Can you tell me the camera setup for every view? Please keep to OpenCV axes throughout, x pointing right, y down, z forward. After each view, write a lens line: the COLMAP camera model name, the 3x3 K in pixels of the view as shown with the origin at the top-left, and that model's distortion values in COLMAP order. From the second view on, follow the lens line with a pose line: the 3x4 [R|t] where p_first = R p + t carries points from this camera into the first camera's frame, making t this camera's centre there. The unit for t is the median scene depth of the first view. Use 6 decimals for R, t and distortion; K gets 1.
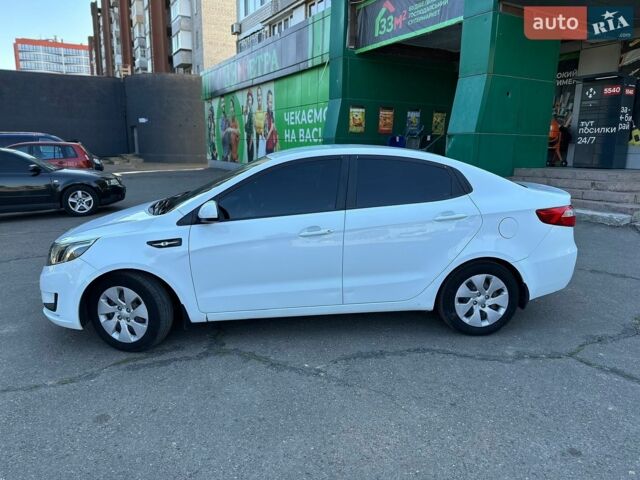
lens RADIAL K [[452.6, 0, 317.8], [0, 452.6, 238.9], [0, 0, 1]] dist [0.055466, -0.073166]
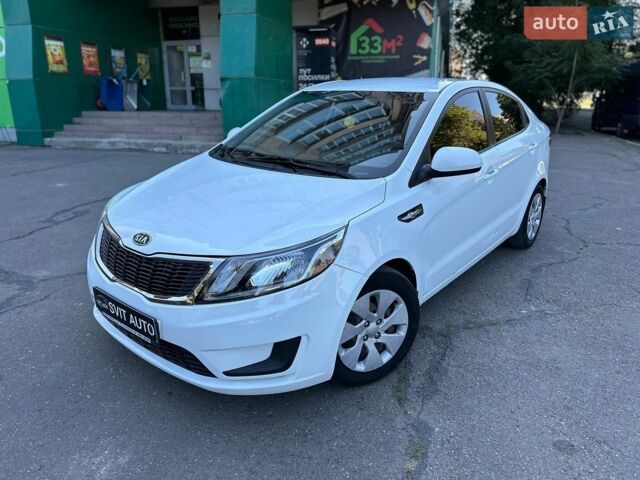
lens RADIAL K [[456.6, 0, 318.9], [0, 456.6, 238.8], [0, 0, 1]] dist [0.014631, -0.022946]
pose [[0.703287, -0.214791, 0.677682, -0.242860], [0.143257, 0.976528, 0.160840, -0.023112], [-0.696323, -0.016034, 0.717550, 0.153805]]
